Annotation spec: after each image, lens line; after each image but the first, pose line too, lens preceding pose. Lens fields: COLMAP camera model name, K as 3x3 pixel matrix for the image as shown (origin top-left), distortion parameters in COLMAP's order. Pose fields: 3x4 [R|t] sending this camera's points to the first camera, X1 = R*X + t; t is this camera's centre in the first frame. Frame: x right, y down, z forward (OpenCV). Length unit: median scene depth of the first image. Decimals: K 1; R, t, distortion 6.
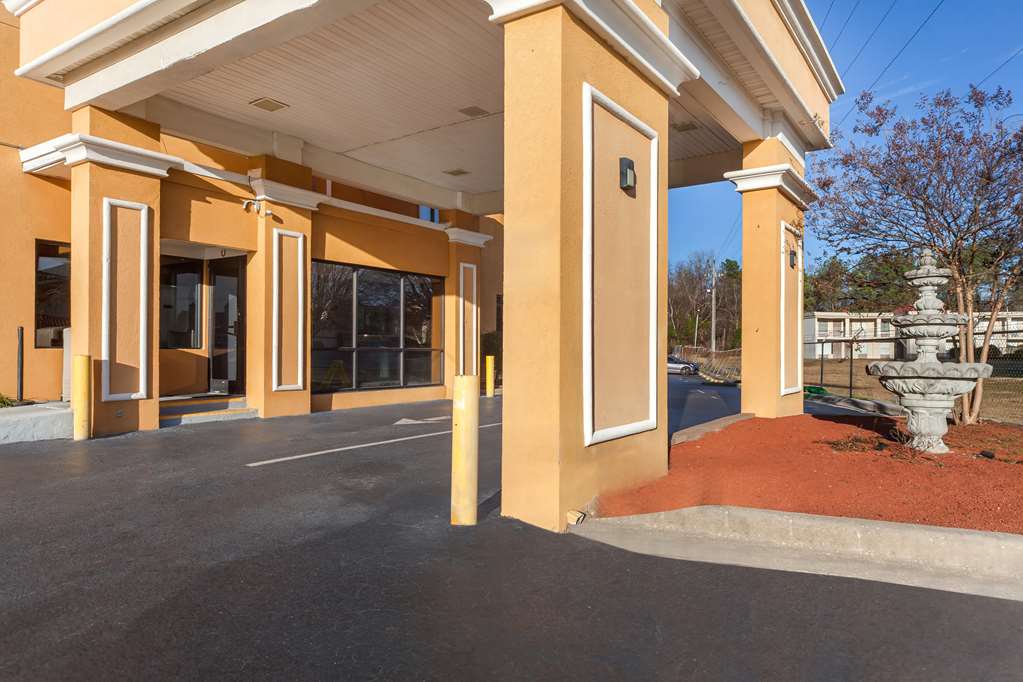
lens RADIAL K [[669.9, 0, 511.5], [0, 669.9, 341.0], [0, 0, 1]] dist [0.003821, 0.001120]
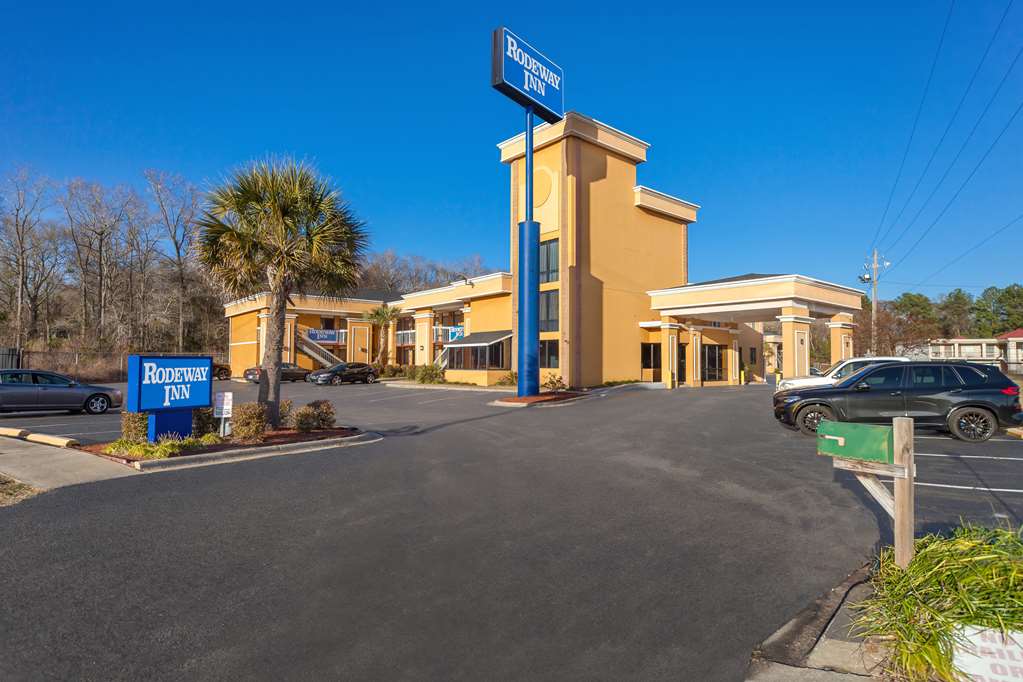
lens RADIAL K [[572.7, 0, 511.5], [0, 572.7, 341.0], [0, 0, 1]] dist [-0.018921, -0.000837]
pose [[0.968874, -0.010261, -0.247342, -0.554831], [0.002502, 0.999496, -0.031662, -0.046025], [0.247542, 0.030057, 0.968411, -2.379664]]
